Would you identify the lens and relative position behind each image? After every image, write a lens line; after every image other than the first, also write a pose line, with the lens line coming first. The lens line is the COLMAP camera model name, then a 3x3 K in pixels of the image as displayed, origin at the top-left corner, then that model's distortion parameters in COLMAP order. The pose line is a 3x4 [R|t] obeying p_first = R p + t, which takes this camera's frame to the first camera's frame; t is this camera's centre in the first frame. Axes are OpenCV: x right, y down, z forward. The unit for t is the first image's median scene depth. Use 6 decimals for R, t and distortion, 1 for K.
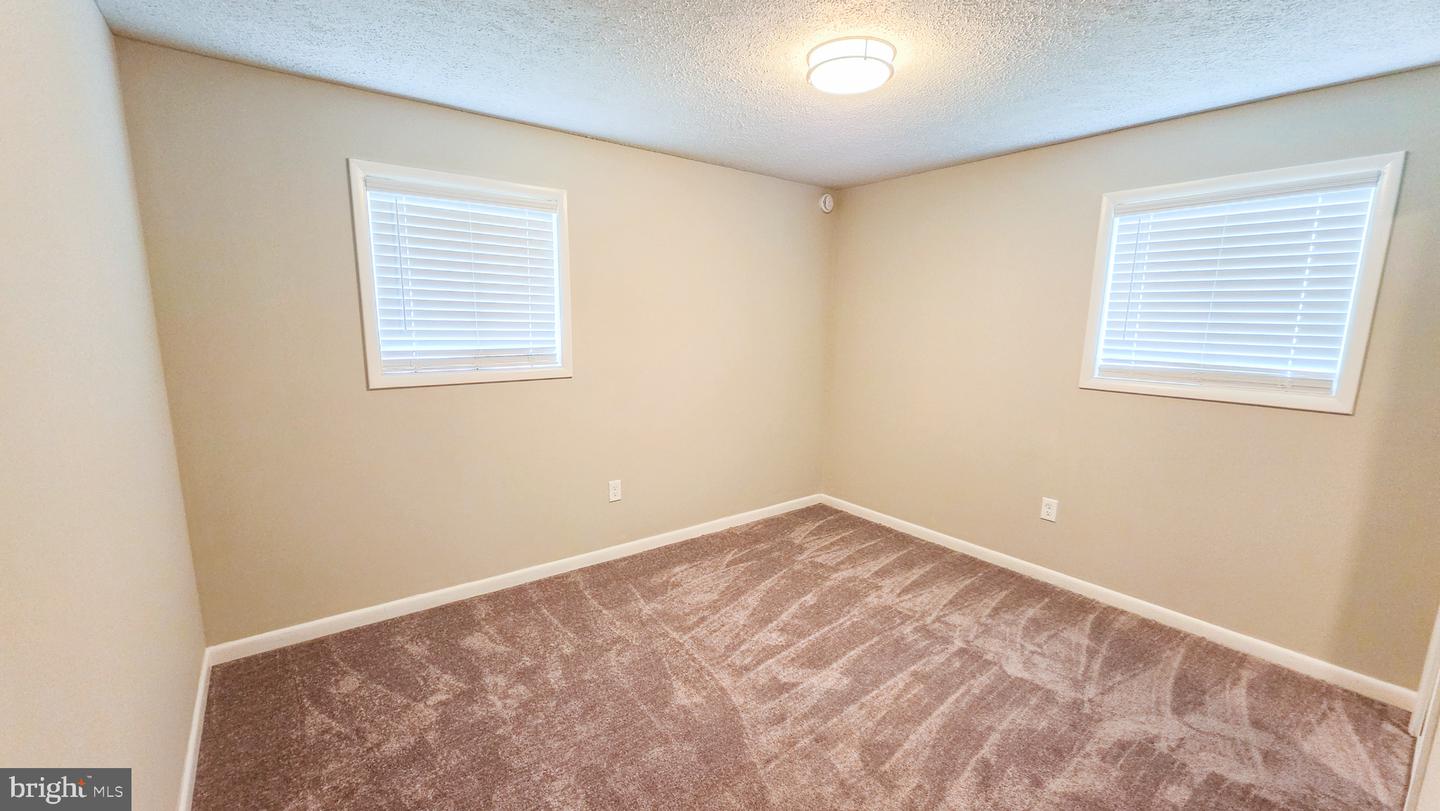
lens RADIAL K [[568.9, 0, 714.5], [0, 568.9, 407.4], [0, 0, 1]] dist [-0.000875, -0.000065]
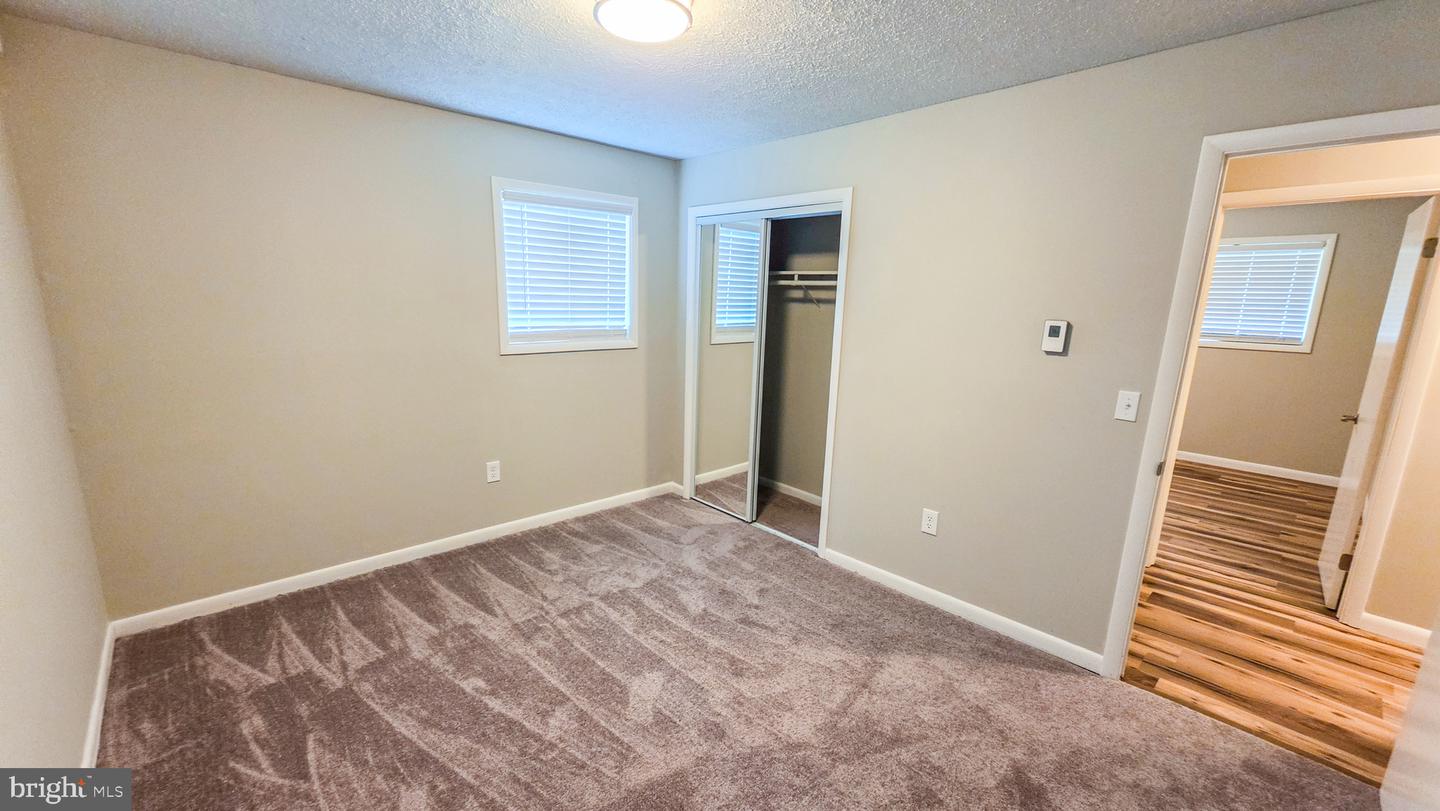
lens RADIAL K [[577.0, 0, 692.5], [0, 577.0, 408.0], [0, 0, 1]] dist [-0.000096, -0.000023]
pose [[-0.067532, -0.208042, 0.975786, -0.503443], [0.133854, 0.967288, 0.215494, -0.127961], [-0.988697, 0.145166, -0.037476, 0.702204]]
